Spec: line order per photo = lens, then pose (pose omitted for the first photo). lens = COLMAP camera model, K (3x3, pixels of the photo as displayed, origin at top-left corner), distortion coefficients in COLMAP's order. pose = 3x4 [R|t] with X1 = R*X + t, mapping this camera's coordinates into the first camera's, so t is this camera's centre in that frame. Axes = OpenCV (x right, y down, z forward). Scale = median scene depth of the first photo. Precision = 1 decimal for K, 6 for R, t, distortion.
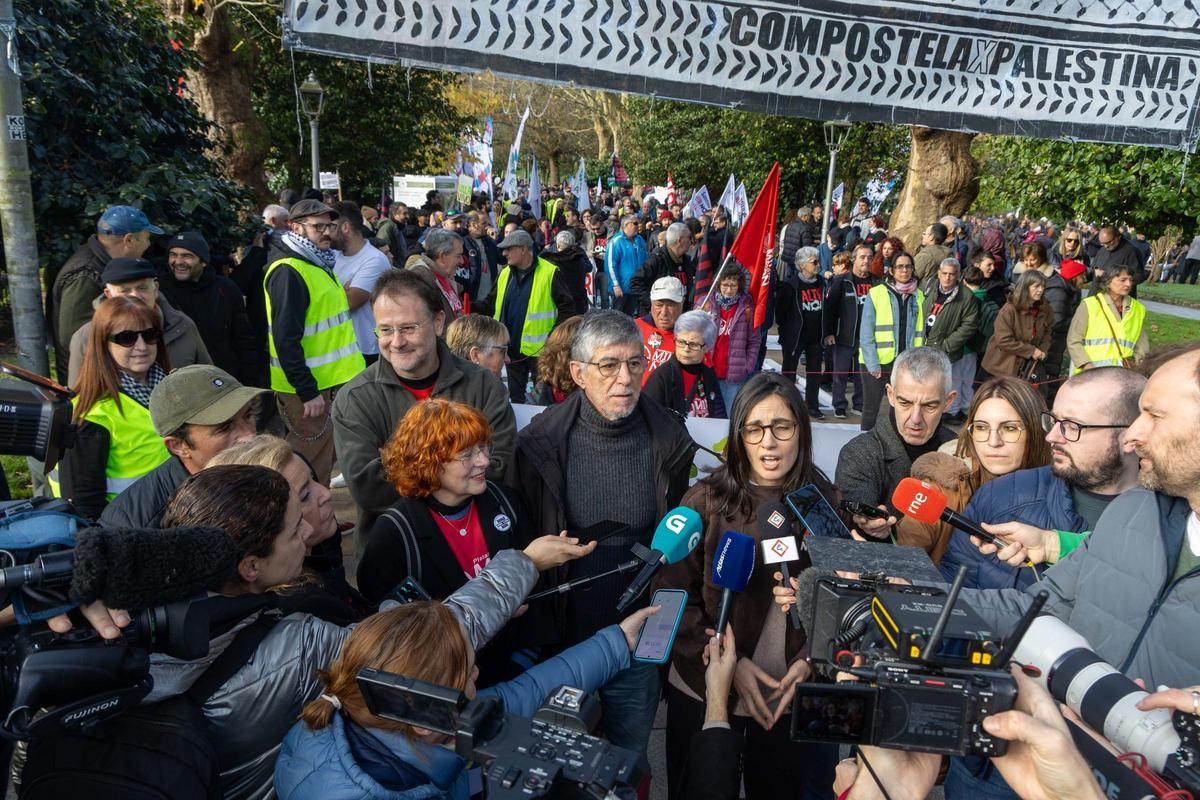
lens RADIAL K [[1053.2, 0, 601.7], [0, 1053.2, 377.3], [0, 0, 1]] dist [-0.011688, 0.009174]
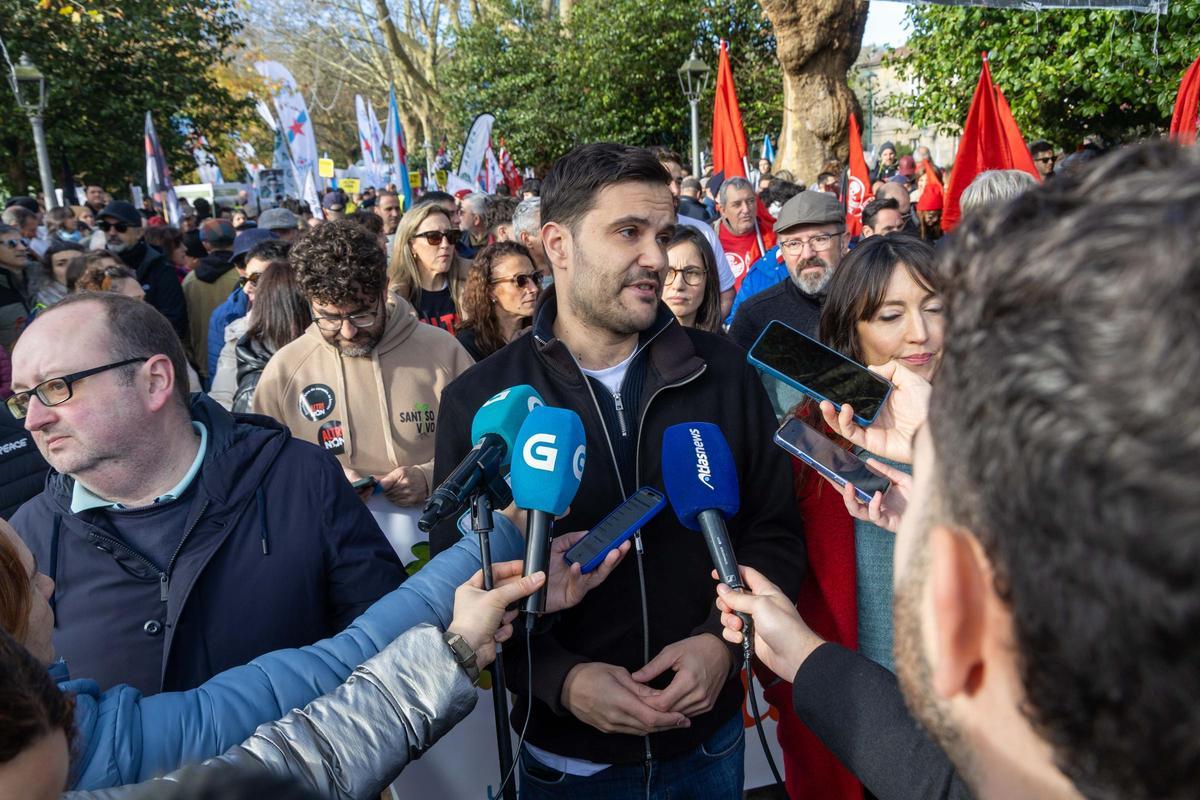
lens RADIAL K [[1053.2, 0, 601.7], [0, 1053.2, 377.3], [0, 0, 1]] dist [-0.011688, 0.009174]
pose [[0.972288, -0.137169, 0.189315, -0.046592], [0.143579, 0.989427, -0.020501, 0.014635], [-0.184501, 0.047114, 0.981702, 0.193241]]
